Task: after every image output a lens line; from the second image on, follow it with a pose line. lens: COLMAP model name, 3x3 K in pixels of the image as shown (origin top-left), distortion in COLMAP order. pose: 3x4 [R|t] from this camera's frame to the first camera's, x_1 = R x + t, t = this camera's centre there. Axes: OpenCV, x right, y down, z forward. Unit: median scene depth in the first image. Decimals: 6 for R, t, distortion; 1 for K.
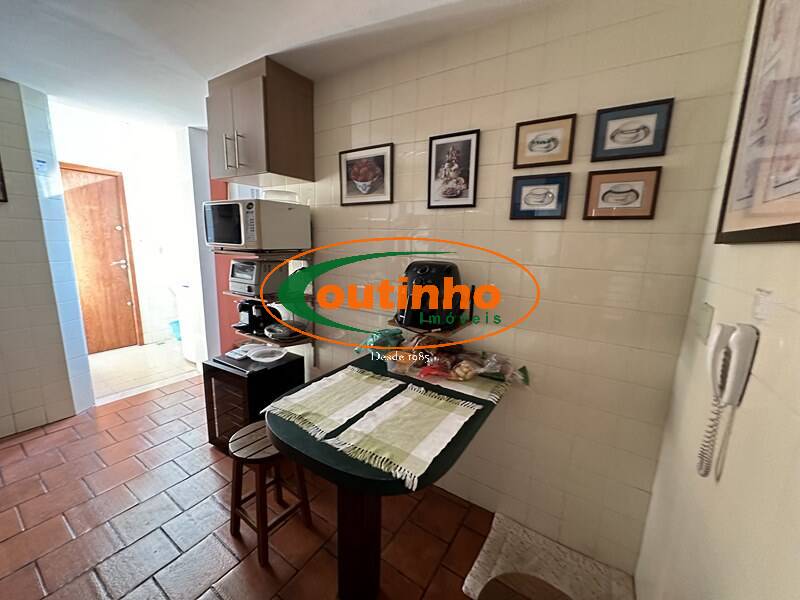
lens RADIAL K [[319.8, 0, 401.4], [0, 319.8, 298.9], [0, 0, 1]] dist [-0.004203, 0.000563]
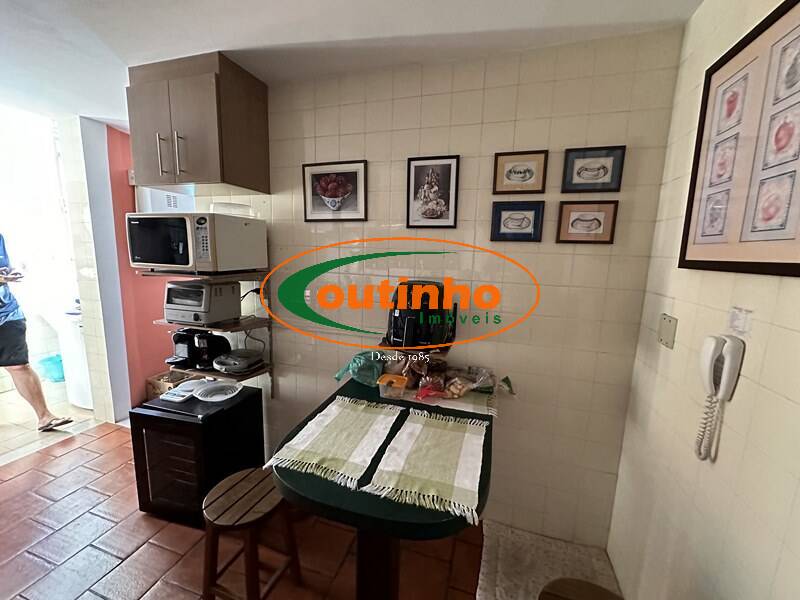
lens RADIAL K [[319.8, 0, 399.7], [0, 319.8, 298.4], [0, 0, 1]] dist [-0.004203, 0.000563]
pose [[0.962624, -0.044001, 0.267243, -0.233656], [0.050444, 0.998577, -0.017289, -0.050836], [-0.266102, 0.030123, 0.963474, 0.053283]]
